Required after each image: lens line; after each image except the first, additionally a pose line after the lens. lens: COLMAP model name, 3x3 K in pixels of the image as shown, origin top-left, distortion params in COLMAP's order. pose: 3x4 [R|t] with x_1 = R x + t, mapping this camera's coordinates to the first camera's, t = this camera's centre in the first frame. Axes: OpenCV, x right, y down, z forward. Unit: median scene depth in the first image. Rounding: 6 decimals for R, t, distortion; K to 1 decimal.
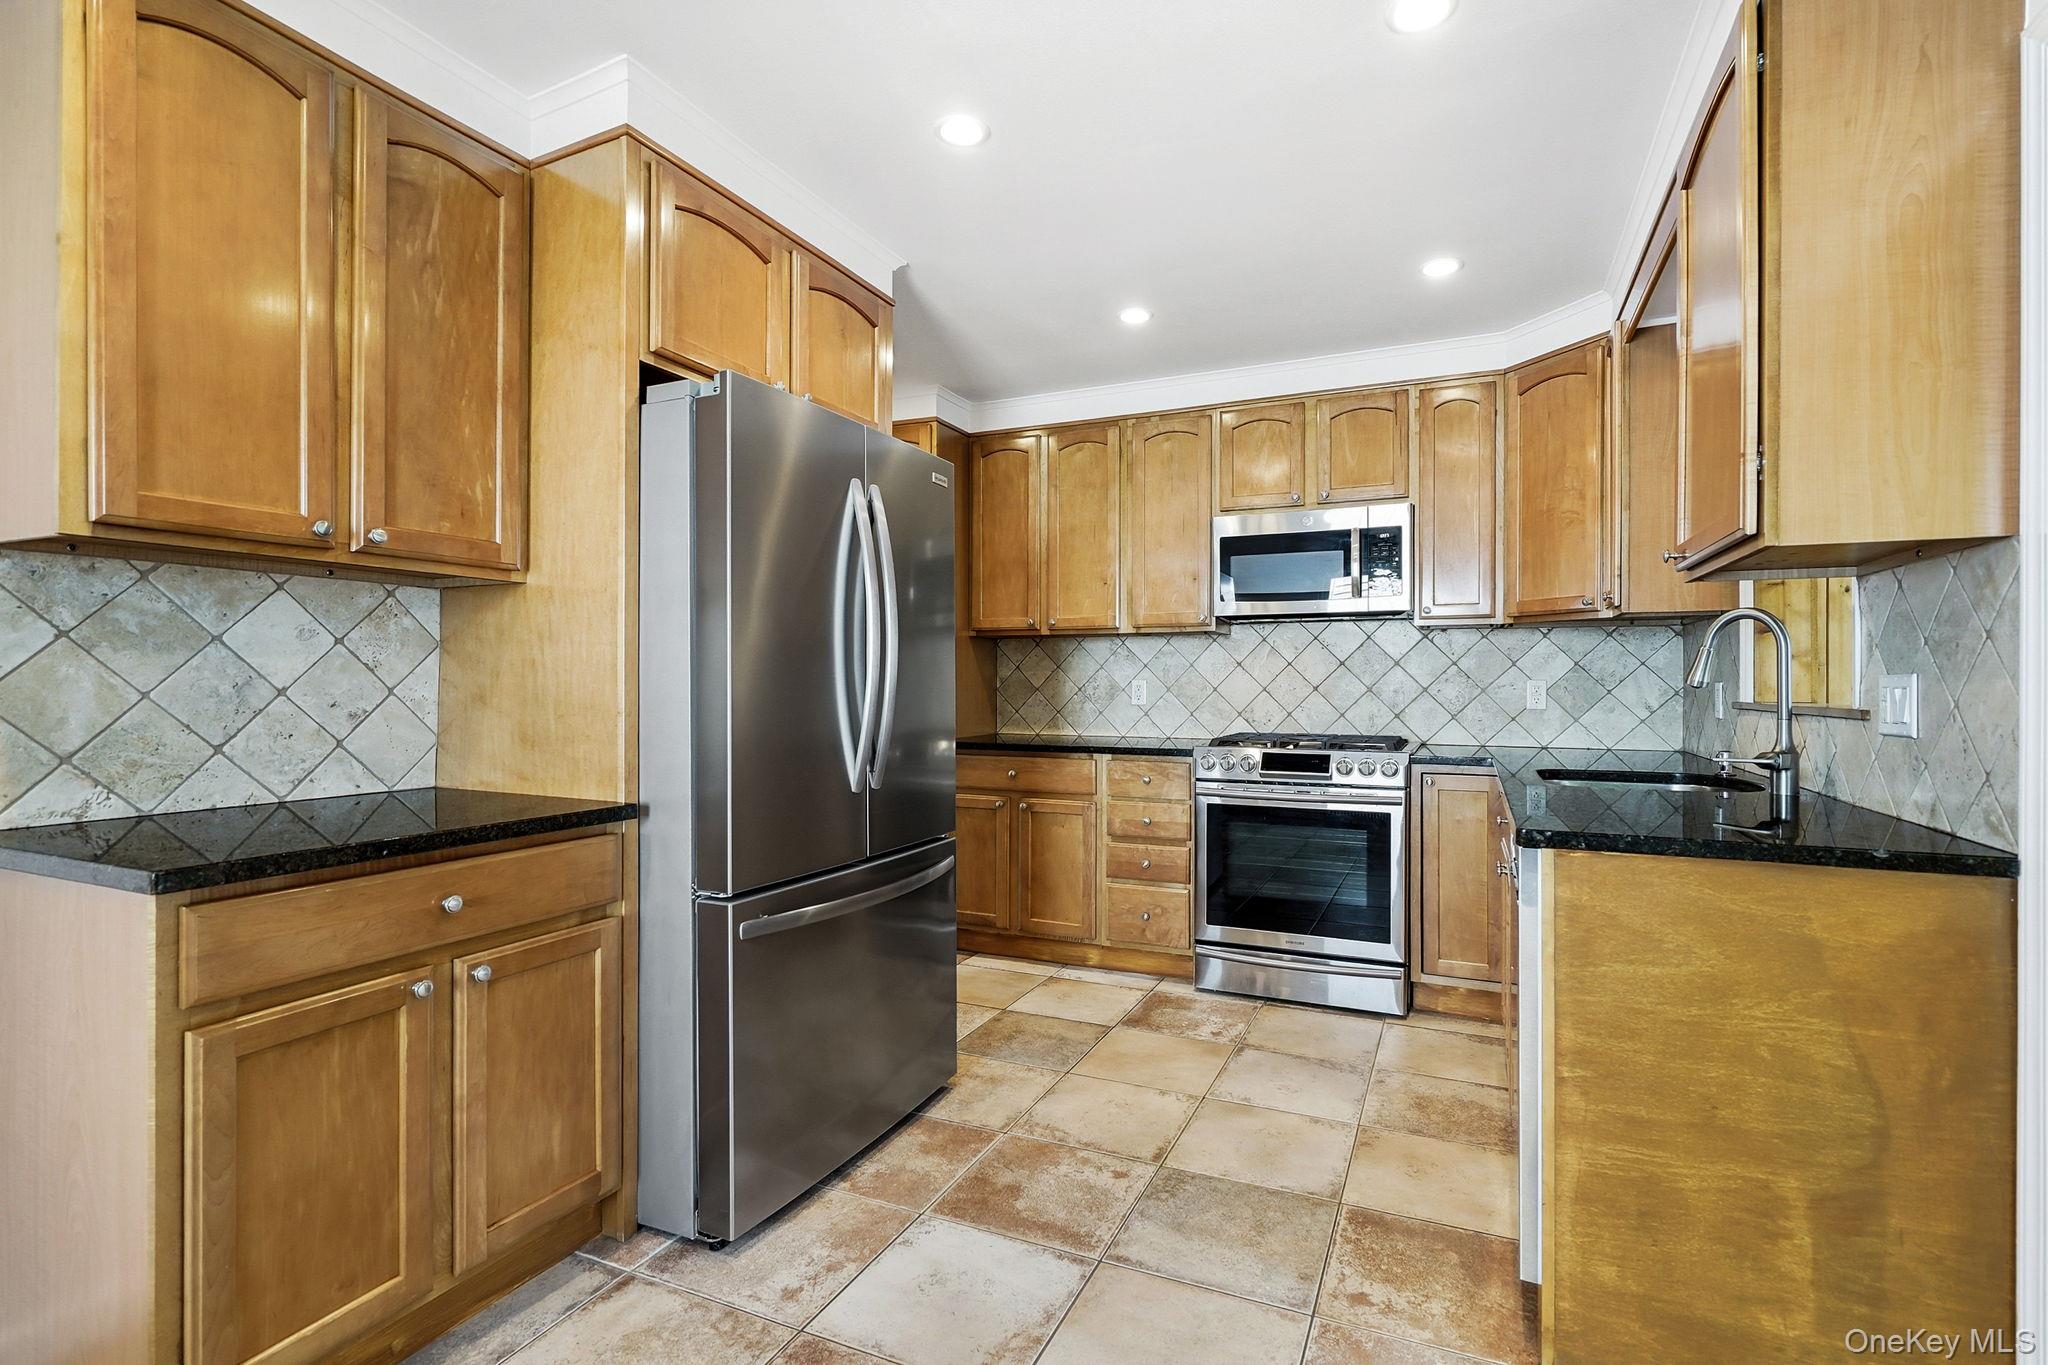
lens RADIAL K [[951.3, 0, 1021.4], [0, 951.3, 685.0], [0, 0, 1]] dist [-0.005027, 0.000768]
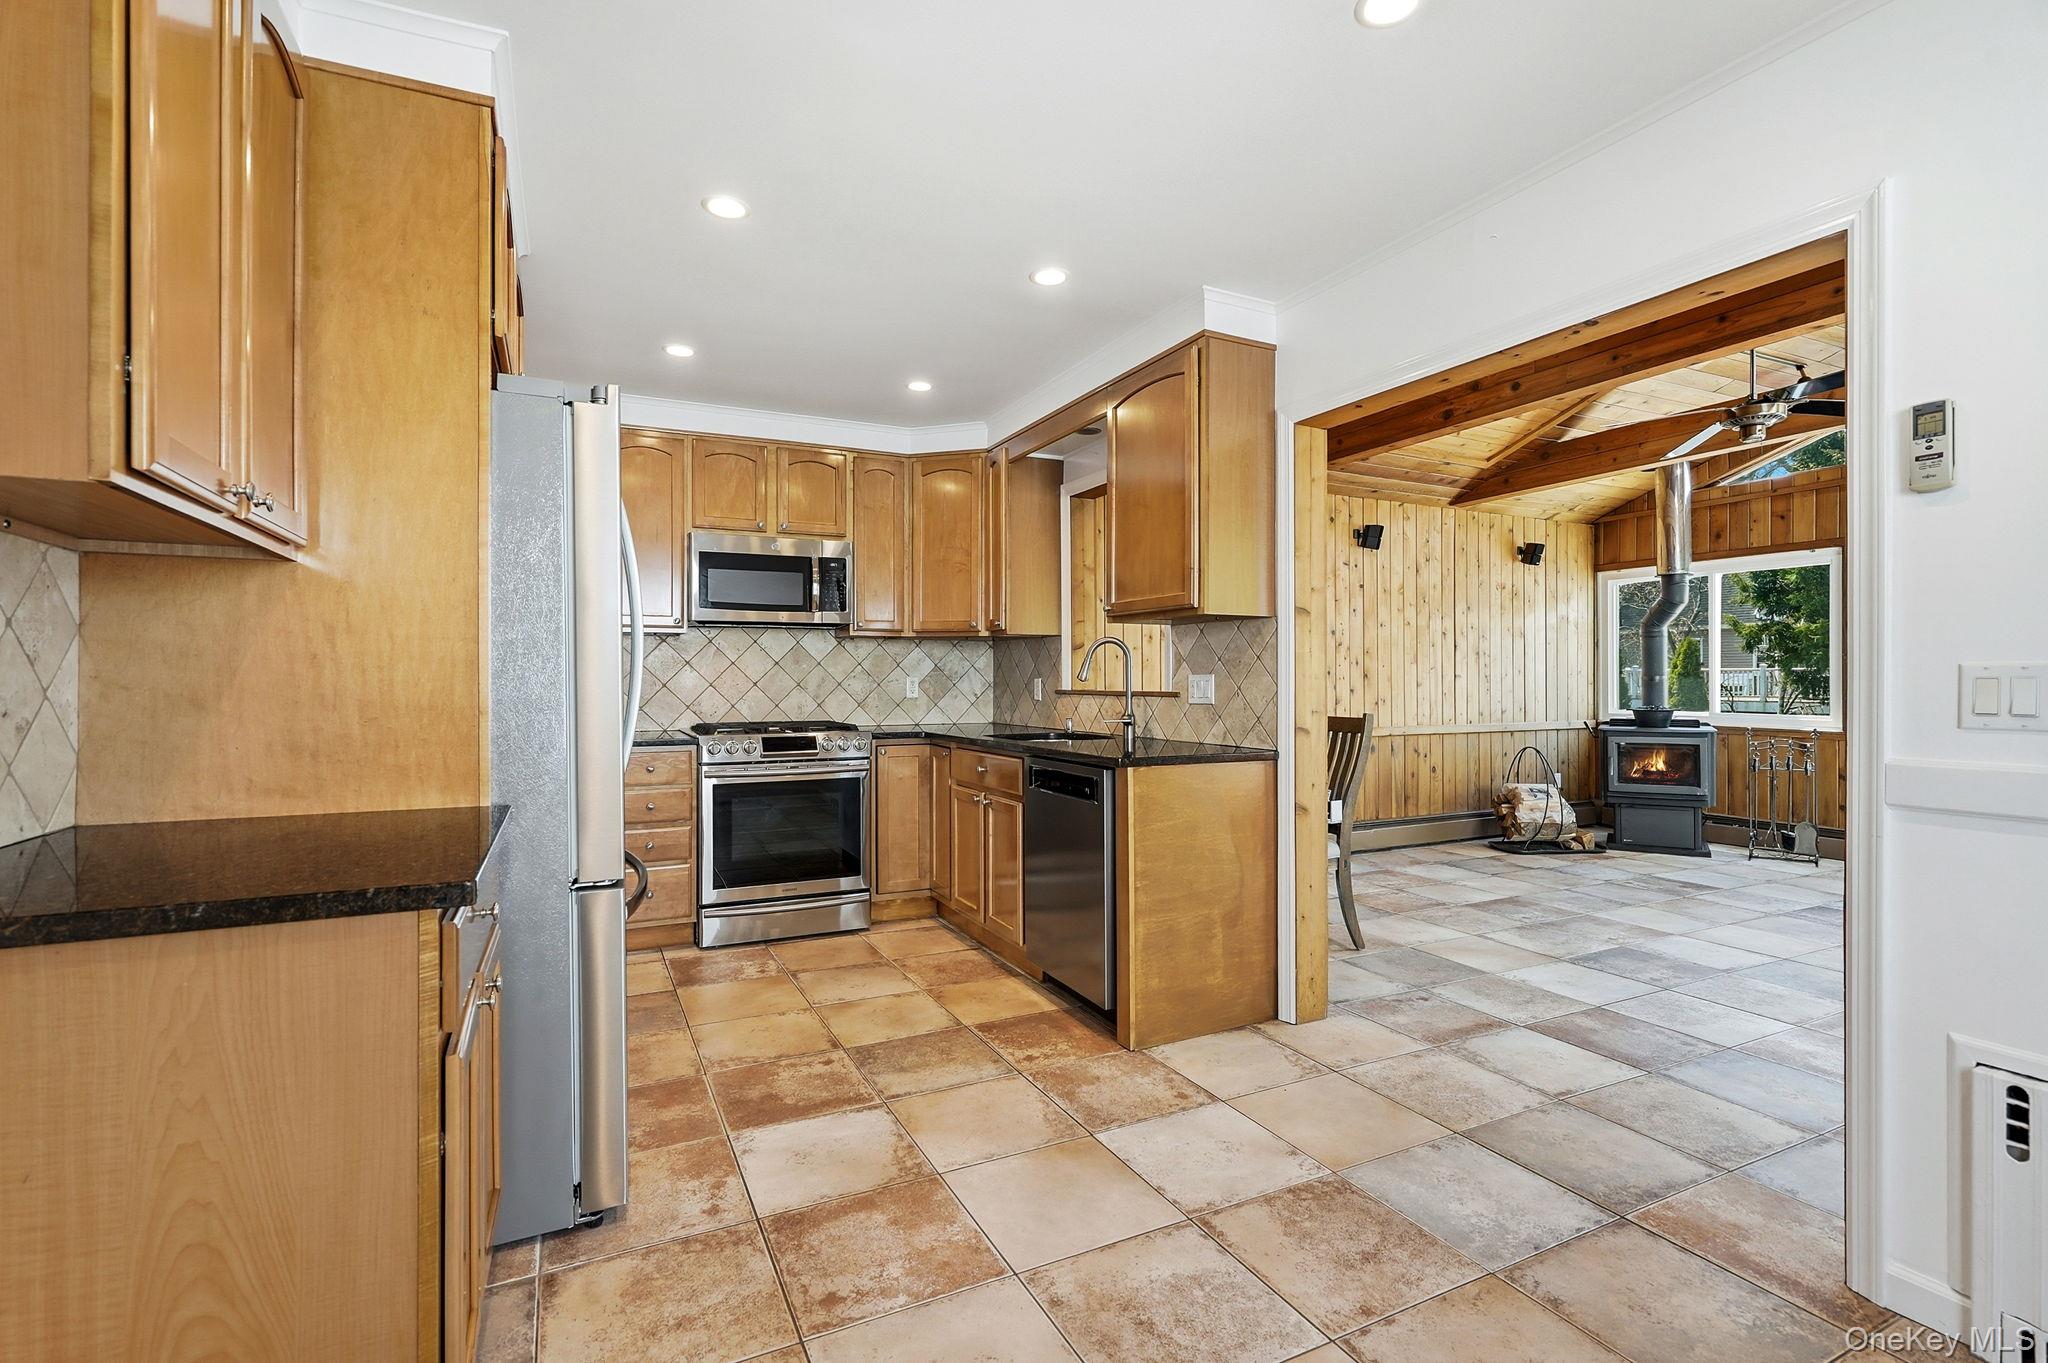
lens RADIAL K [[951.3, 0, 1008.8], [0, 951.3, 680.2], [0, 0, 1]] dist [-0.005027, 0.000768]
pose [[0.638582, -0.003089, 0.769547, -0.704236], [0.003366, 0.999994, 0.001222, -0.002108], [-0.769546, 0.001810, 0.638589, -0.010552]]
